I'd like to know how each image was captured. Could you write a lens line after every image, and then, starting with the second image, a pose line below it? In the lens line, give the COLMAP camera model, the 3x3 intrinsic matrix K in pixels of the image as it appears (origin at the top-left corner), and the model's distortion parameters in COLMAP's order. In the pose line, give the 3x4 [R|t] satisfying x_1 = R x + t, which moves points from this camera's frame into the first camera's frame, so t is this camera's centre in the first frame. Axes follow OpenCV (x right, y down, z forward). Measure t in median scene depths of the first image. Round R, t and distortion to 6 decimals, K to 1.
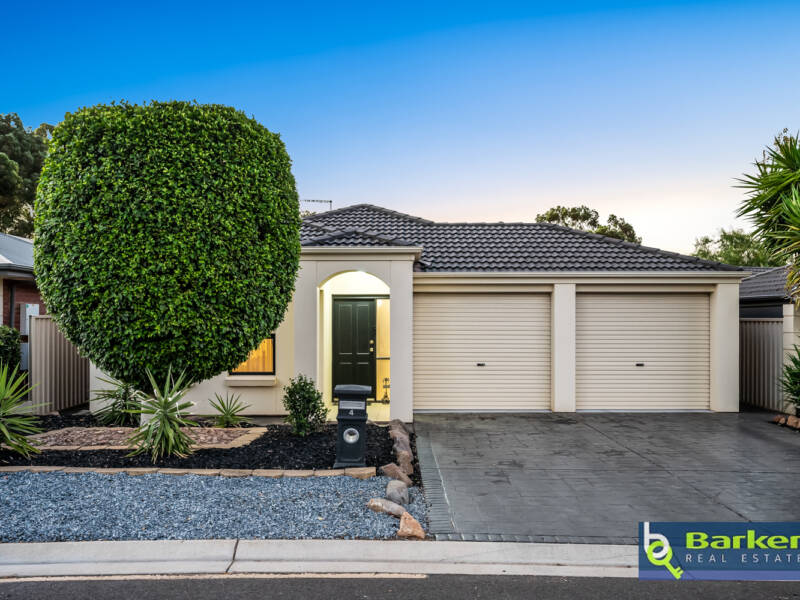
lens RADIAL K [[665.6, 0, 399.2], [0, 665.6, 328.5], [0, 0, 1]] dist [-0.001756, -0.007944]
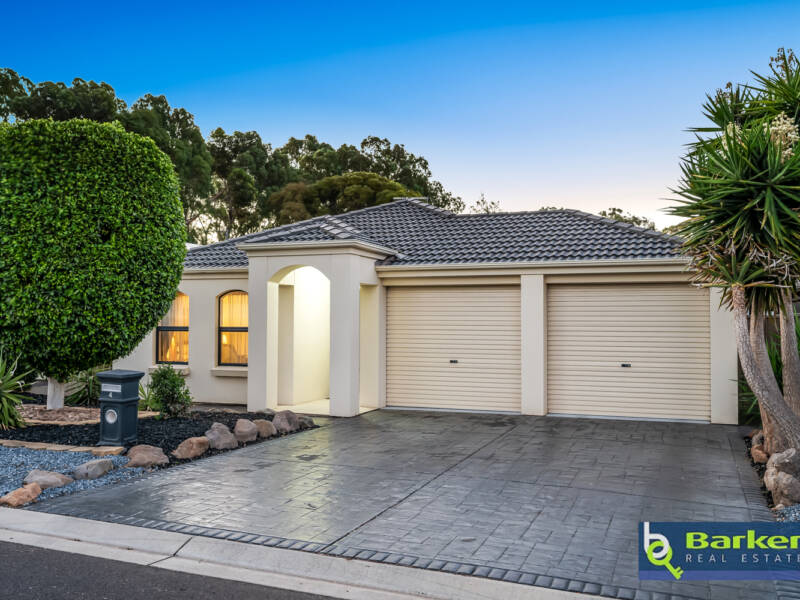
lens RADIAL K [[686.3, 0, 400.0], [0, 686.3, 300.0], [0, 0, 1]] dist [0.005082, 0.012925]
pose [[0.948749, -0.005518, -0.315982, 0.618960], [-0.007396, 0.999186, -0.039657, 0.010843], [0.315943, 0.039962, 0.947936, 0.081660]]
